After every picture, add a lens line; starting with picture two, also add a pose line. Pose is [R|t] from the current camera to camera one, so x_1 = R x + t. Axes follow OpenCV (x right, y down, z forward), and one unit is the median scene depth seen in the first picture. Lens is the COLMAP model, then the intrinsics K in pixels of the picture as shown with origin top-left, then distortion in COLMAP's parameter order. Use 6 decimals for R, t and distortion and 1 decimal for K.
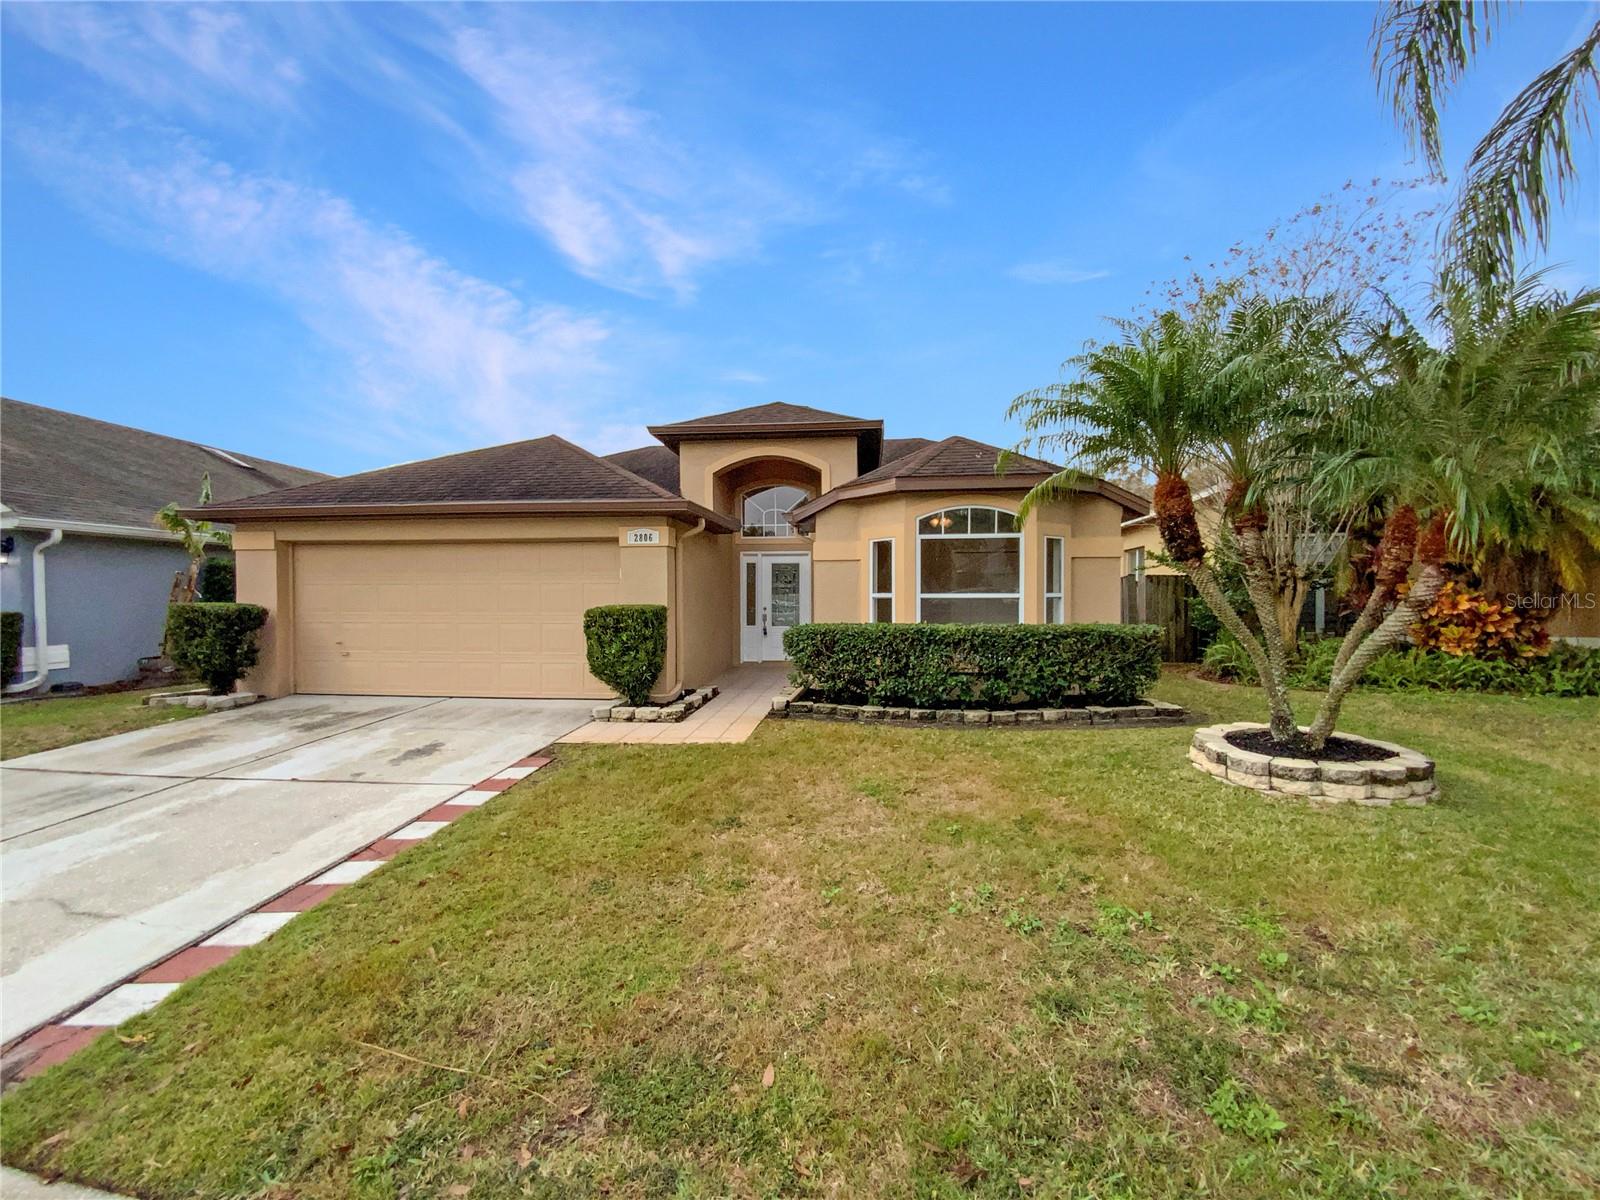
lens RADIAL K [[645.9, 0, 798.3], [0, 645.9, 620.2], [0, 0, 1]] dist [-0.000430, -0.000110]
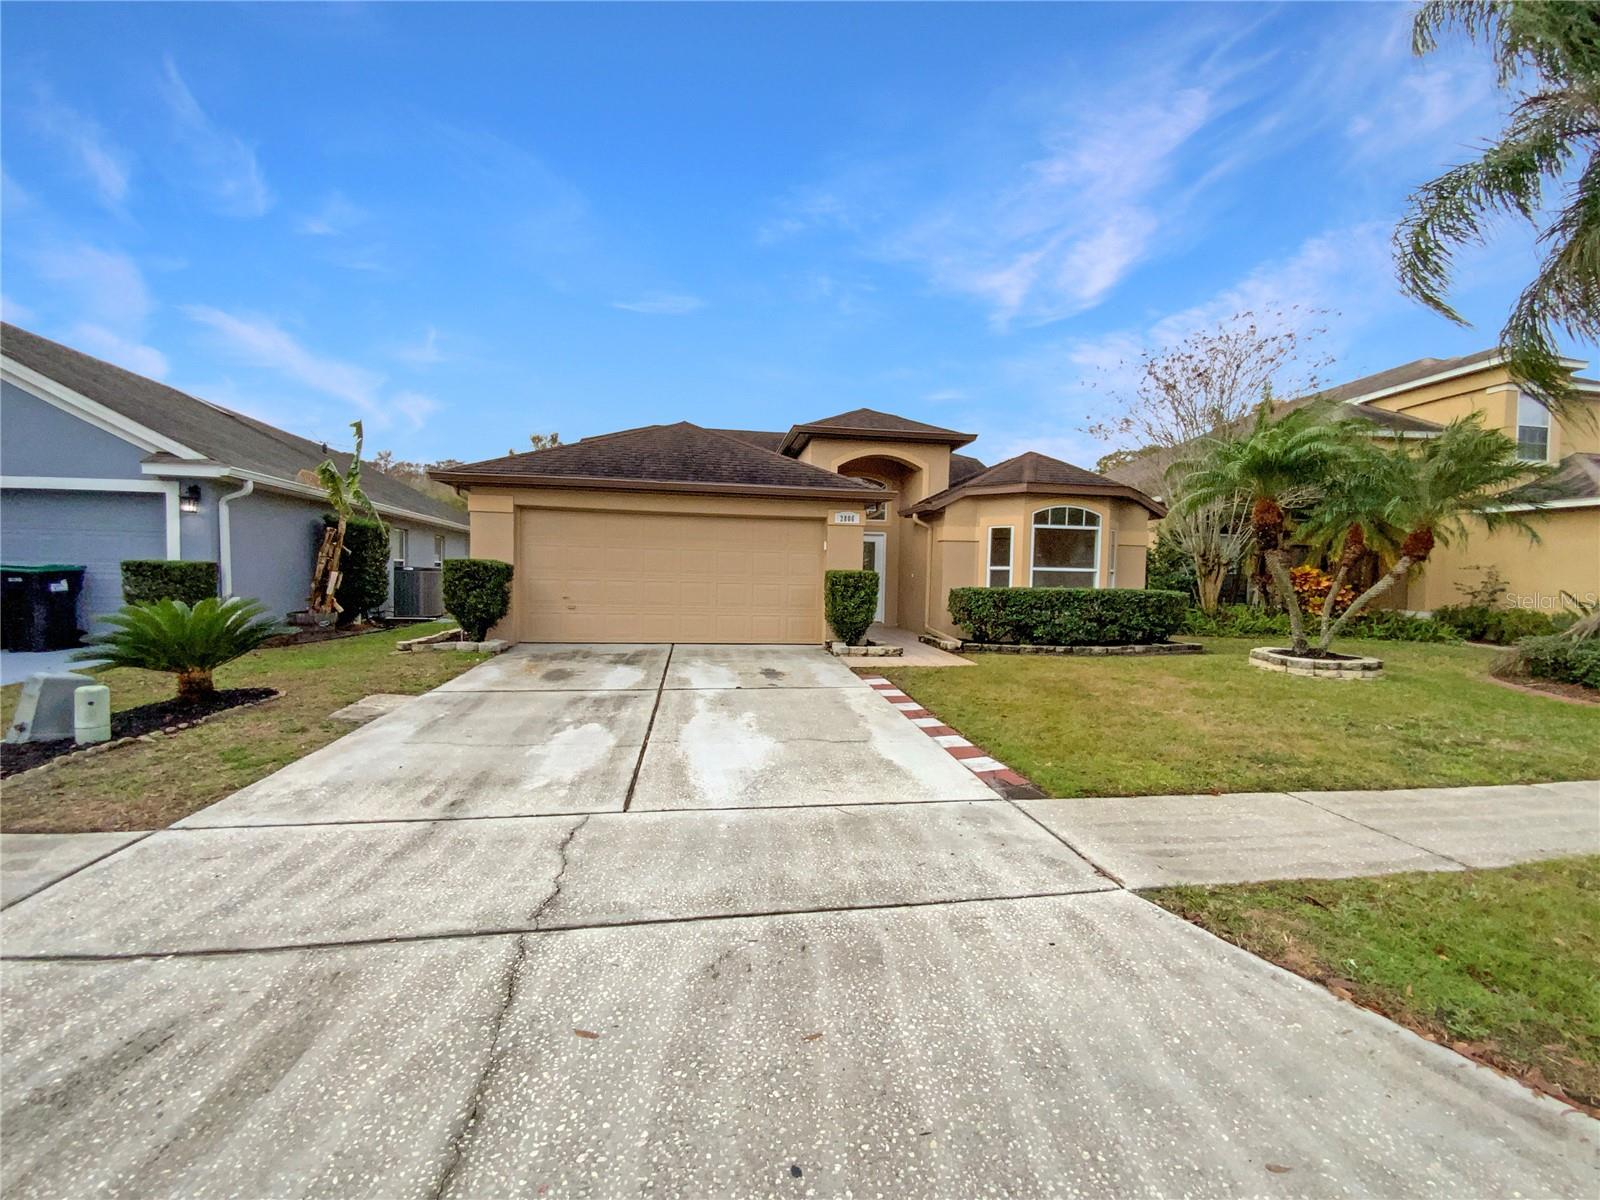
lens RADIAL K [[662.8, 0, 800.0], [0, 662.8, 600.0], [0, 0, 1]] dist [0.010008, -0.000287]
pose [[0.966714, 0.013230, 0.255517, -0.666744], [-0.013731, 0.999906, 0.000174, 0.037142], [-0.255491, -0.003677, 0.966804, -0.261116]]
